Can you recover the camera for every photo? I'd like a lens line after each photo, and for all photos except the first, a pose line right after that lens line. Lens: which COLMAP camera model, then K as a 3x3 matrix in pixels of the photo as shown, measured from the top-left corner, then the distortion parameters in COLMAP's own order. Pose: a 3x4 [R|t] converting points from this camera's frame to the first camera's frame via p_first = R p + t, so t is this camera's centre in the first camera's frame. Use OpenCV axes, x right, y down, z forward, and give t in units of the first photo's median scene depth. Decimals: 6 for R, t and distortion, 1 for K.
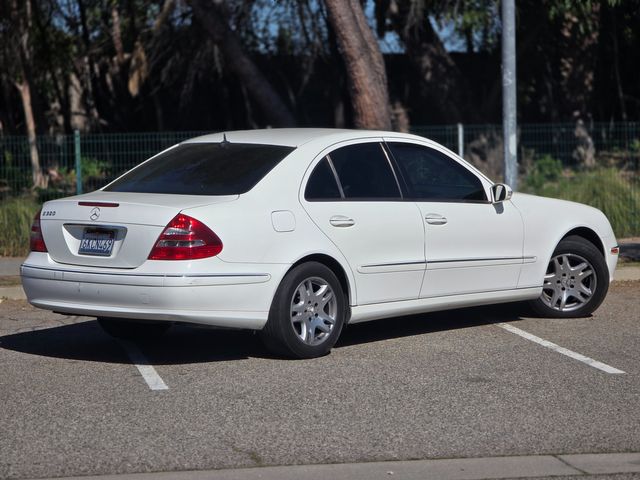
lens RADIAL K [[2116.7, 0, 320.0], [0, 2116.7, 240.0], [0, 0, 1]] dist [0.340715, -1.887265]
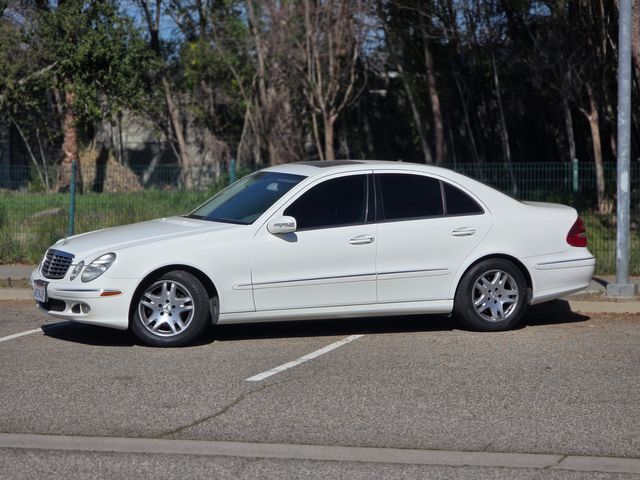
lens RADIAL K [[2116.7, 0, 320.0], [0, 2116.7, 240.0], [0, 0, 1]] dist [0.340715, -1.887265]
pose [[0.900300, 0.036516, -0.433735, 0.617364], [-0.041110, 0.999154, -0.001212, -0.012799], [0.433324, 0.018922, 0.901040, -0.020487]]
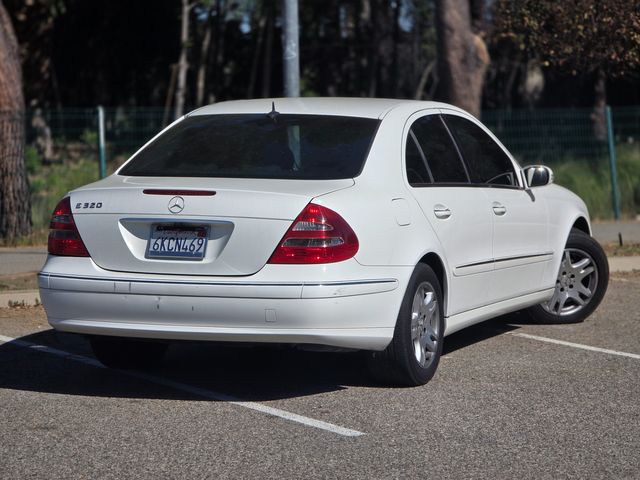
lens RADIAL K [[2116.7, 0, 320.0], [0, 2116.7, 240.0], [0, 0, 1]] dist [0.340715, -1.887265]
pose [[0.936647, -0.015550, 0.349930, -0.310392], [0.015147, 0.999878, 0.003889, -0.001907], [-0.349947, 0.001658, 0.936768, 0.262444]]
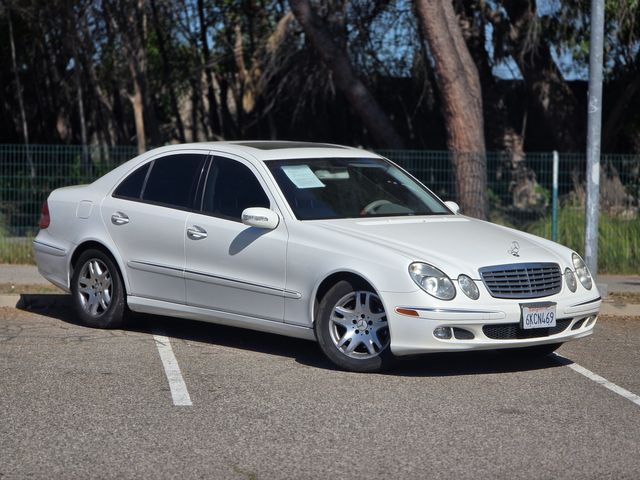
lens RADIAL K [[2116.7, 0, 320.0], [0, 2116.7, 240.0], [0, 0, 1]] dist [0.340715, -1.887265]
pose [[0.997092, 0.043152, -0.062806, 0.040512], [-0.043819, 0.998996, -0.009285, 0.000491], [0.062342, 0.012010, 0.997983, 0.022237]]
